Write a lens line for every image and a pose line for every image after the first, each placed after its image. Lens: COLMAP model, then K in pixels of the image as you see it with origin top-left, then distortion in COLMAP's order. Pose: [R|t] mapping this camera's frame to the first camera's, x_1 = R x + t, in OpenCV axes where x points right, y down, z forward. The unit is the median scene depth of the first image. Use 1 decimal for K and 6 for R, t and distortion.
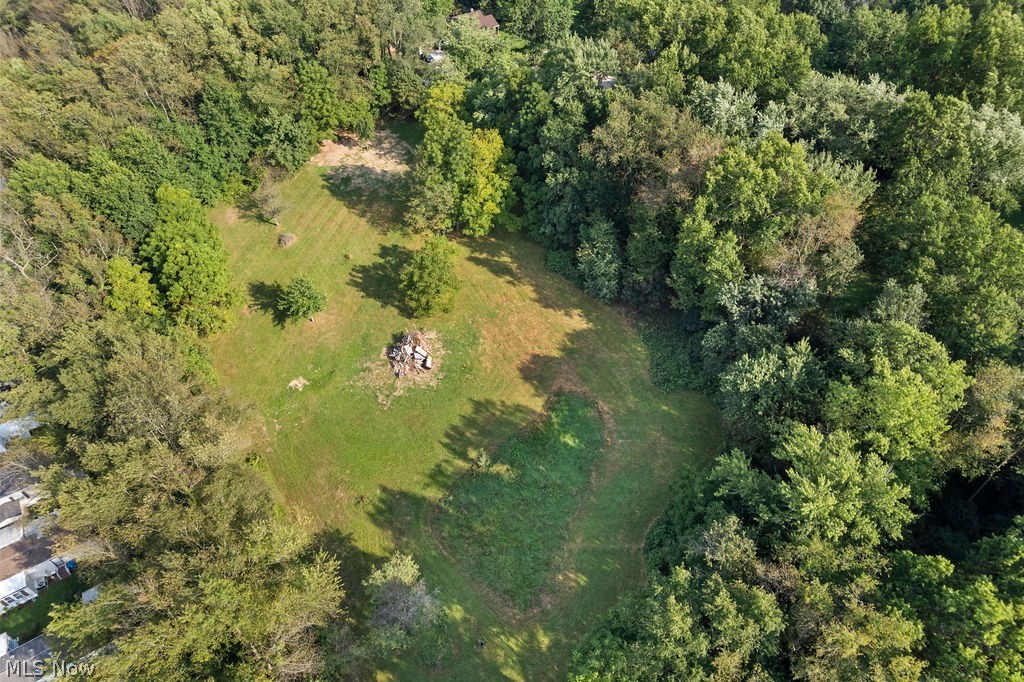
lens RADIAL K [[652.3, 0, 513.9], [0, 652.3, 339.4], [0, 0, 1]] dist [-0.078051, 0.070960]
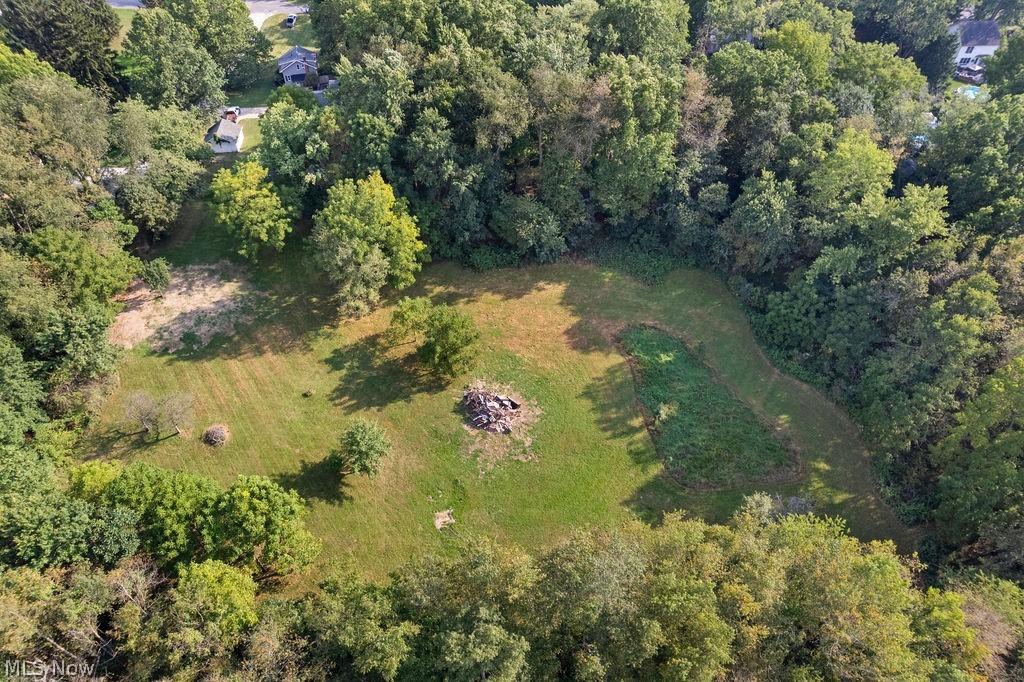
lens RADIAL K [[652.3, 0, 513.9], [0, 652.3, 339.4], [0, 0, 1]] dist [-0.078051, 0.070960]
pose [[0.576513, -0.590373, 0.564883, -0.598778], [0.583772, 0.781322, 0.220787, -0.239493], [-0.571702, 0.202476, 0.795085, 0.218589]]
